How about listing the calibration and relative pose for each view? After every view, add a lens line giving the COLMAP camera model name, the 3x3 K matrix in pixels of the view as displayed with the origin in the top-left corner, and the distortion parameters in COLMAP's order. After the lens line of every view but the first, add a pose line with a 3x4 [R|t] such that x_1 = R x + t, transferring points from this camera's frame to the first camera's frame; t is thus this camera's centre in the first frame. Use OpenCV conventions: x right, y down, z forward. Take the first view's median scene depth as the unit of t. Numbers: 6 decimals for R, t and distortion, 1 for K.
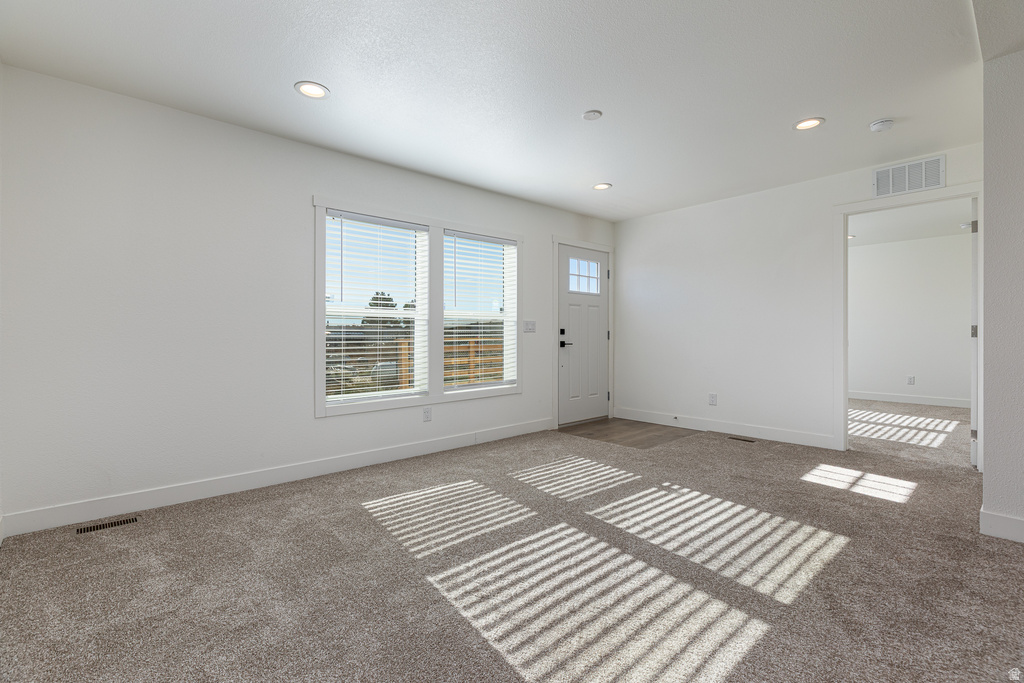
lens RADIAL K [[475.0, 0, 516.0], [0, 475.0, 338.4], [0, 0, 1]] dist [0.000553, -0.001119]
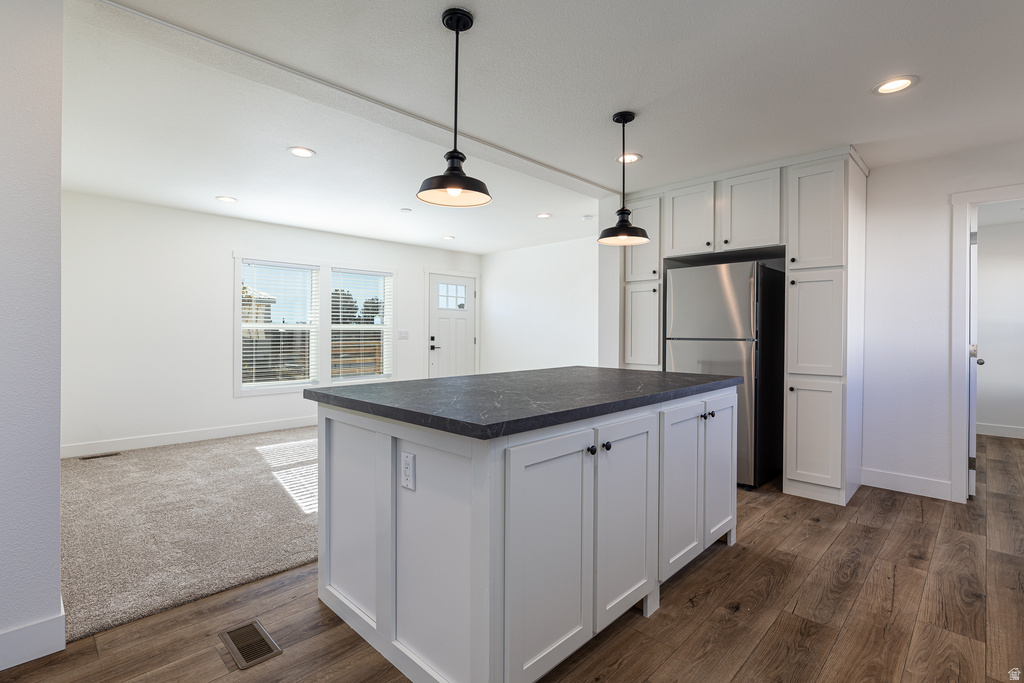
lens RADIAL K [[480.1, 0, 509.7], [0, 480.1, 336.3], [0, 0, 1]] dist [-0.003693, -0.002435]
pose [[0.998118, 0.004323, 0.061164, 0.228603], [-0.004270, 0.999990, -0.000987, -0.019741], [-0.061167, 0.000724, 0.998127, -0.367784]]
